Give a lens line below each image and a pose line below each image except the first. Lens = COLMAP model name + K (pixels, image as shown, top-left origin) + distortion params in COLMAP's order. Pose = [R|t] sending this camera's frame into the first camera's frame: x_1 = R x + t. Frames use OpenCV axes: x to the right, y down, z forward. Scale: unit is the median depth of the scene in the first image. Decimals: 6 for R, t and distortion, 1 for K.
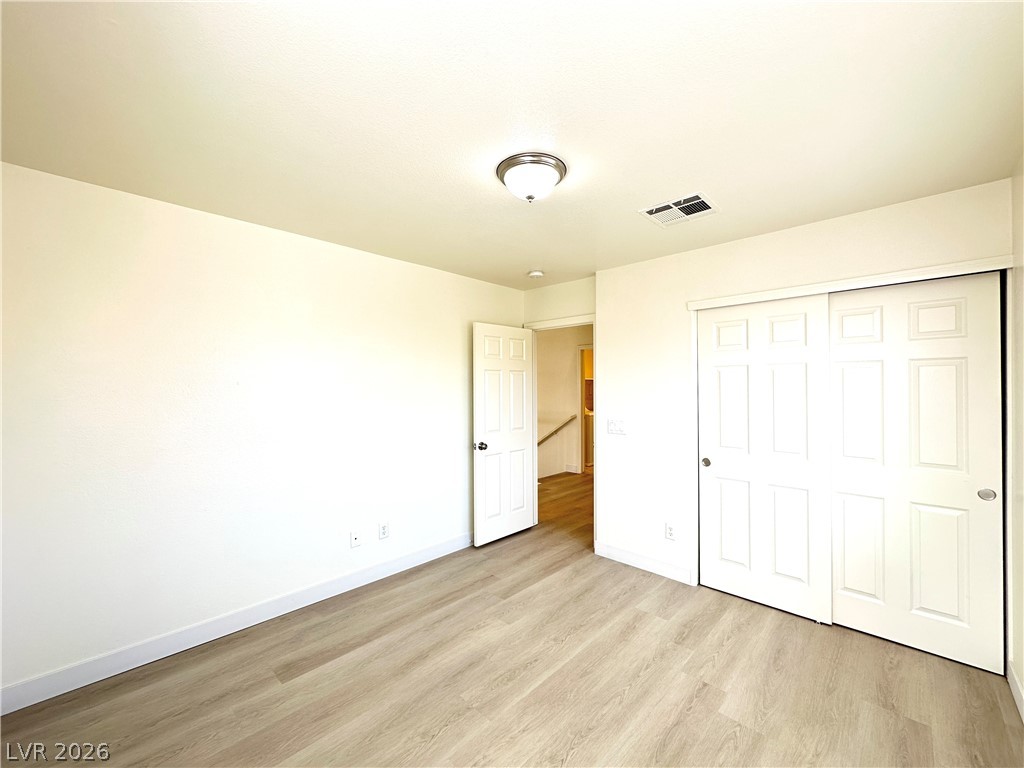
lens RADIAL K [[409.5, 0, 512.8], [0, 409.5, 382.8], [0, 0, 1]] dist [-0.004611, 0.000571]
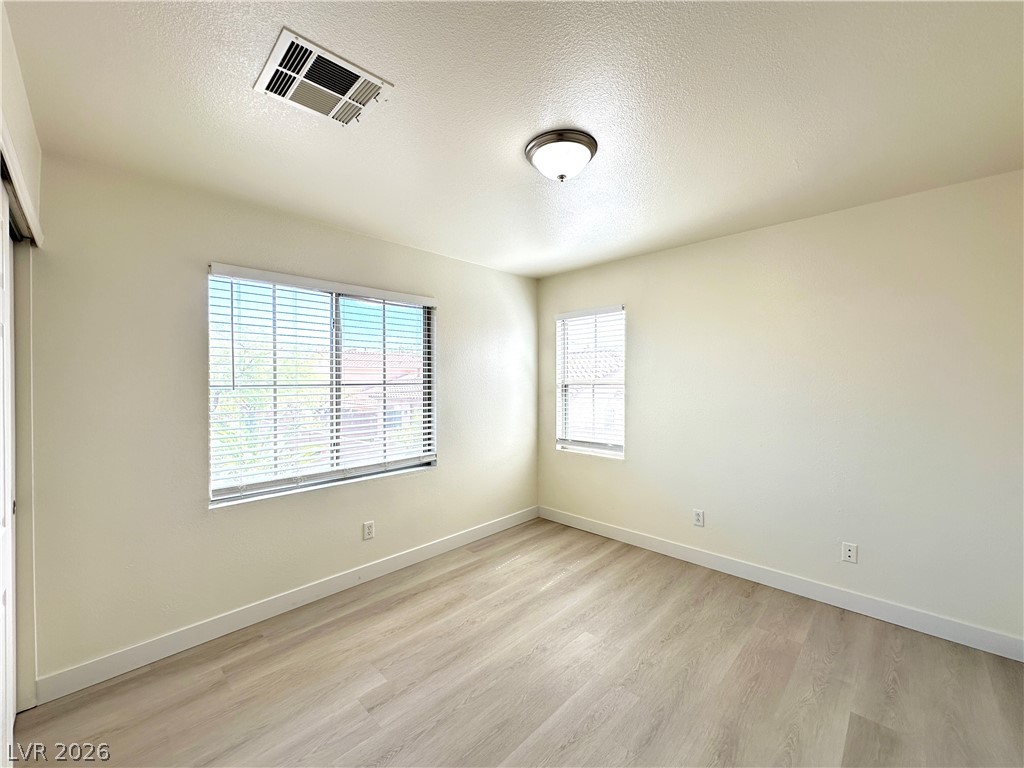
lens RADIAL K [[411.3, 0, 512.3], [0, 411.3, 383.5], [0, 0, 1]] dist [0.000278, 0.000005]
pose [[-0.999913, 0.007183, 0.011026, 0.157527], [0.007172, 0.999974, -0.001070, 0.034232], [-0.011034, -0.000990, -0.999939, 2.034662]]
